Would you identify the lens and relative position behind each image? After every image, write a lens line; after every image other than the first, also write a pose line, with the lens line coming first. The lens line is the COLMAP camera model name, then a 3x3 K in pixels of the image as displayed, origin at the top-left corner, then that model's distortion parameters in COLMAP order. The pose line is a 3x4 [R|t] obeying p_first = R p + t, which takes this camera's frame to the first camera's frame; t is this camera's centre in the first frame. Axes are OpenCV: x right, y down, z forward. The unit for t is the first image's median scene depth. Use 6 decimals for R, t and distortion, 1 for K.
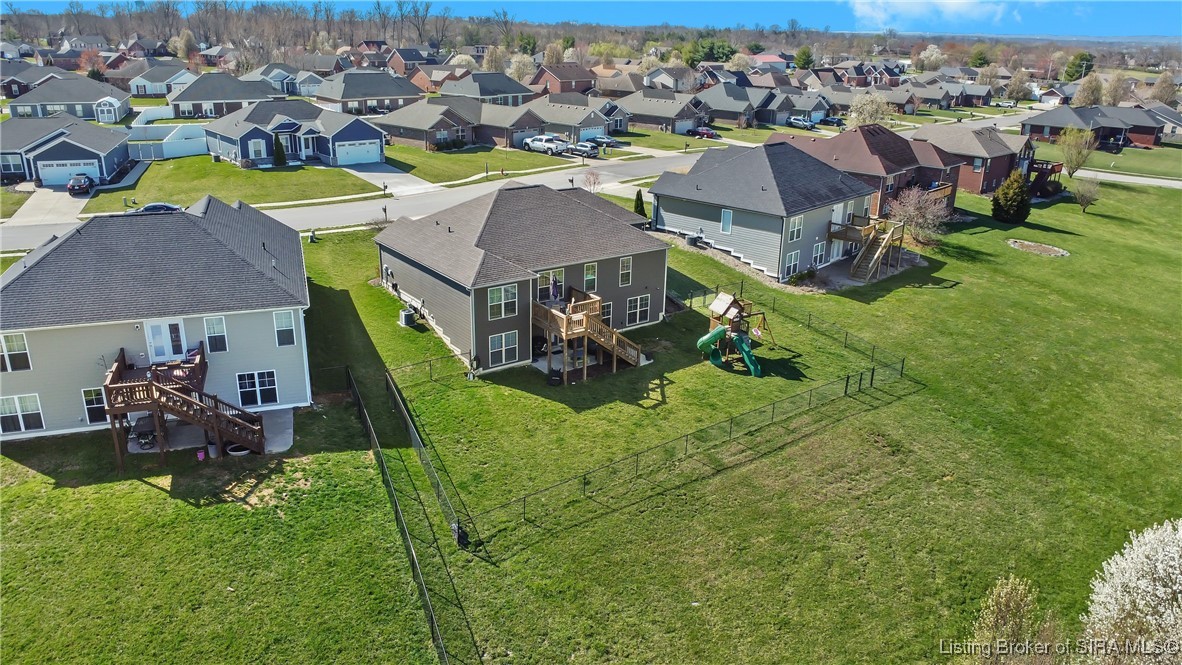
lens RADIAL K [[855.2, 0, 591.0], [0, 855.2, 332.5], [0, 0, 1]] dist [-0.010805, -0.044042]
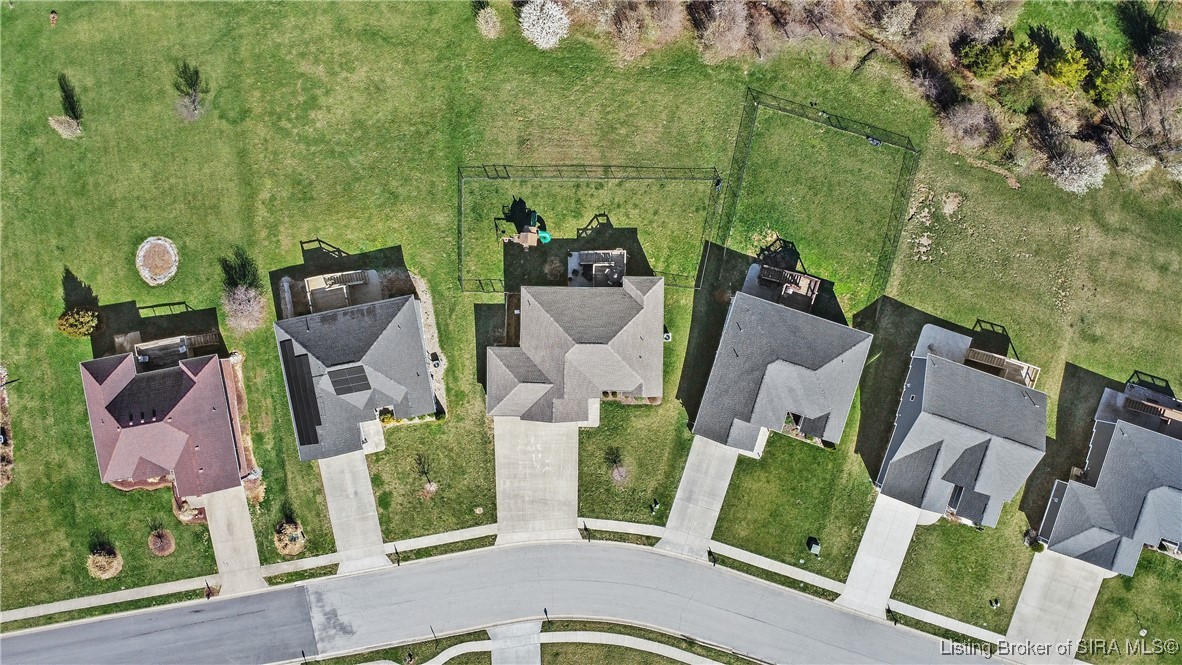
lens RADIAL K [[855.2, 0, 591.0], [0, 855.2, 332.5], [0, 0, 1]] dist [-0.010805, -0.044042]
pose [[-0.800362, -0.598420, -0.036252, -0.003594], [0.173056, -0.288504, 0.941709, -1.884576], [-0.573997, 0.747435, 0.334468, 0.467302]]
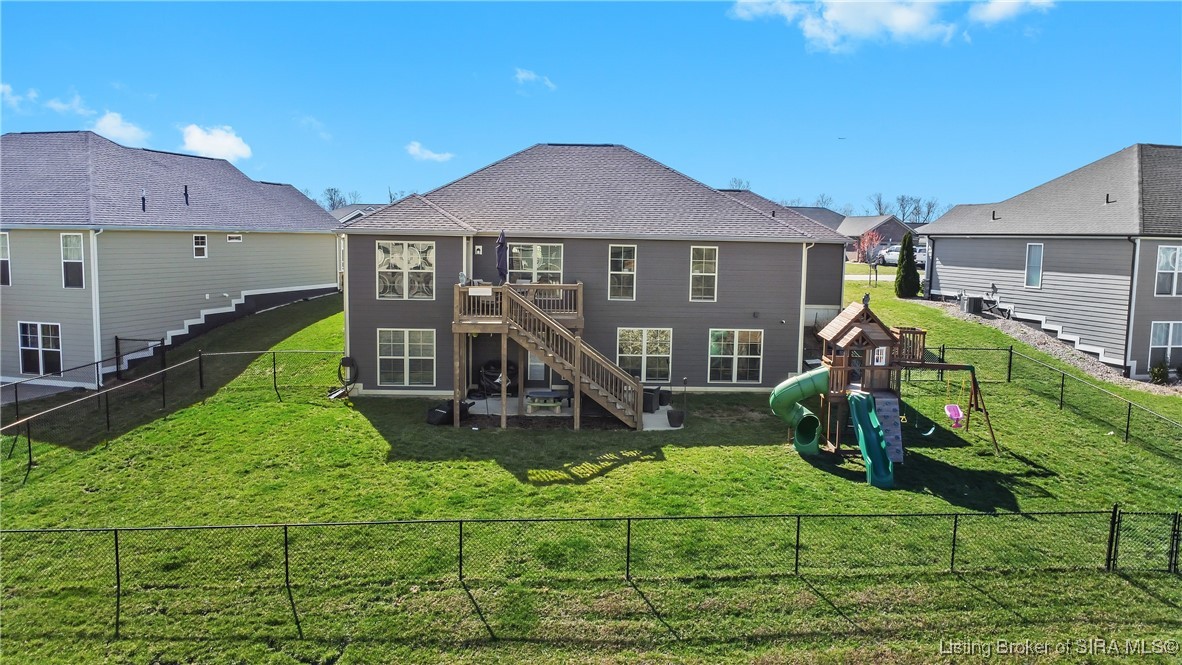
lens RADIAL K [[855.2, 0, 591.0], [0, 855.2, 332.5], [0, 0, 1]] dist [-0.010805, -0.044042]
pose [[0.829880, 0.054370, -0.555287, 0.300726], [-0.189692, 0.963449, -0.189162, 0.083421], [0.524706, 0.262315, 0.809861, 0.584742]]
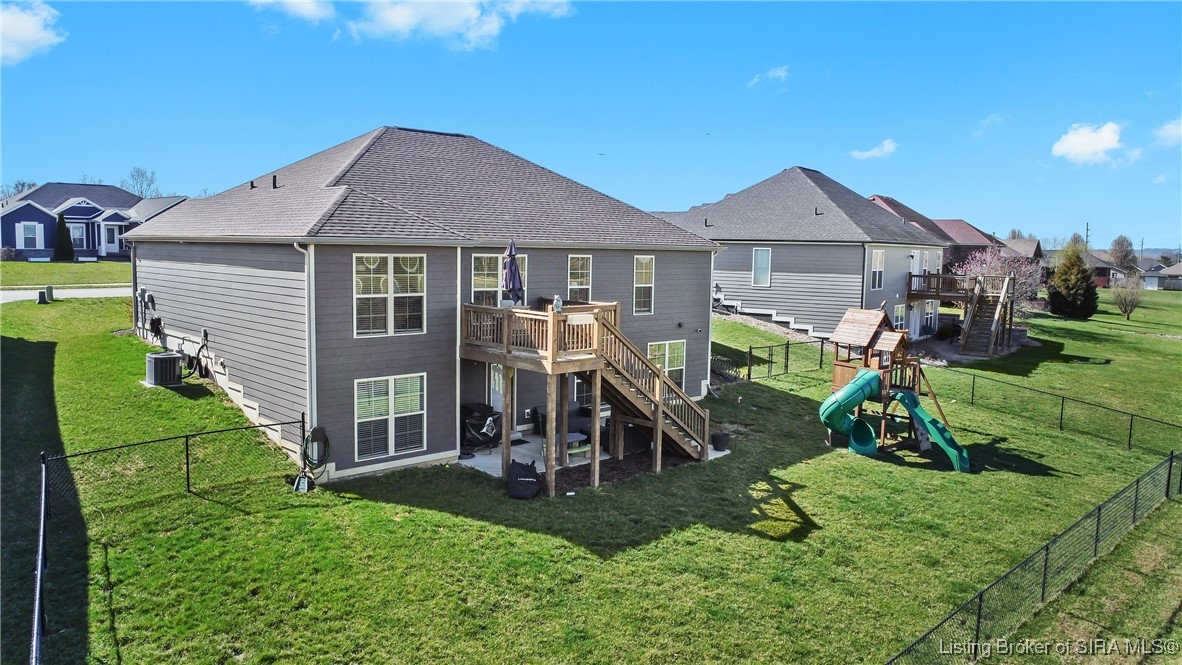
lens RADIAL K [[855.2, 0, 591.0], [0, 855.2, 332.5], [0, 0, 1]] dist [-0.010805, -0.044042]
pose [[0.991865, -0.015750, 0.126319, -0.057264], [0.045914, 0.969786, -0.239597, 0.078648], [-0.118729, 0.243448, 0.962620, 0.573150]]
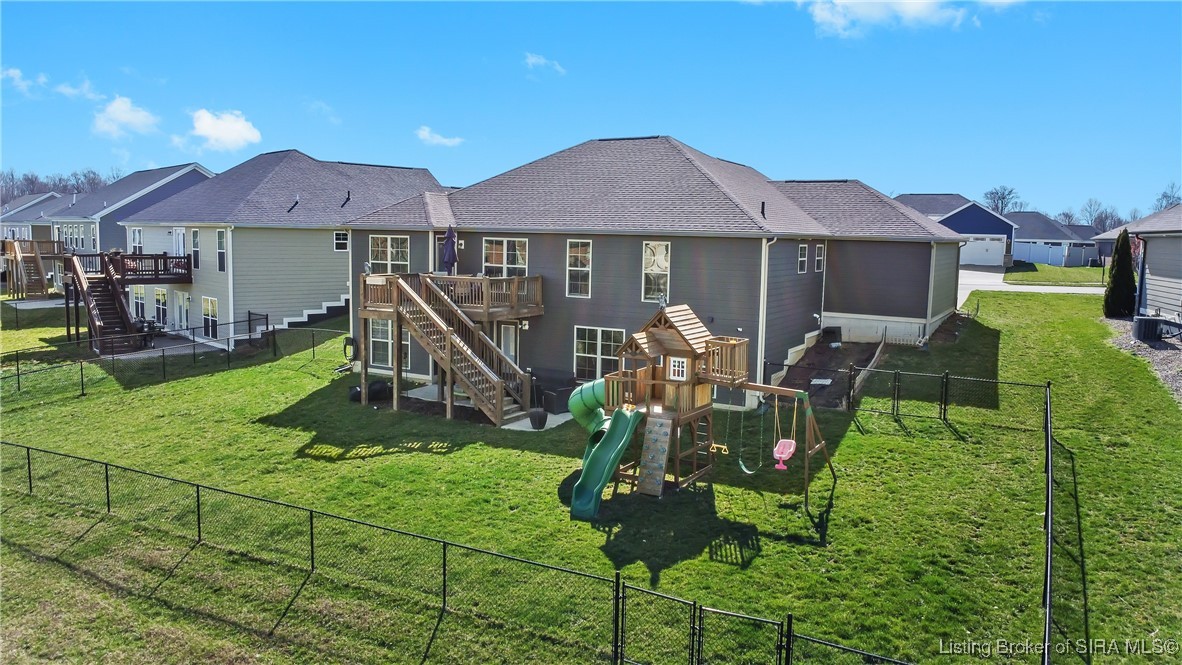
lens RADIAL K [[855.2, 0, 591.0], [0, 855.2, 332.5], [0, 0, 1]] dist [-0.010805, -0.044042]
pose [[0.408825, 0.089549, -0.908208, 0.504485], [-0.321669, 0.945446, -0.051576, -0.002237], [0.854044, 0.313228, 0.415328, 0.838164]]
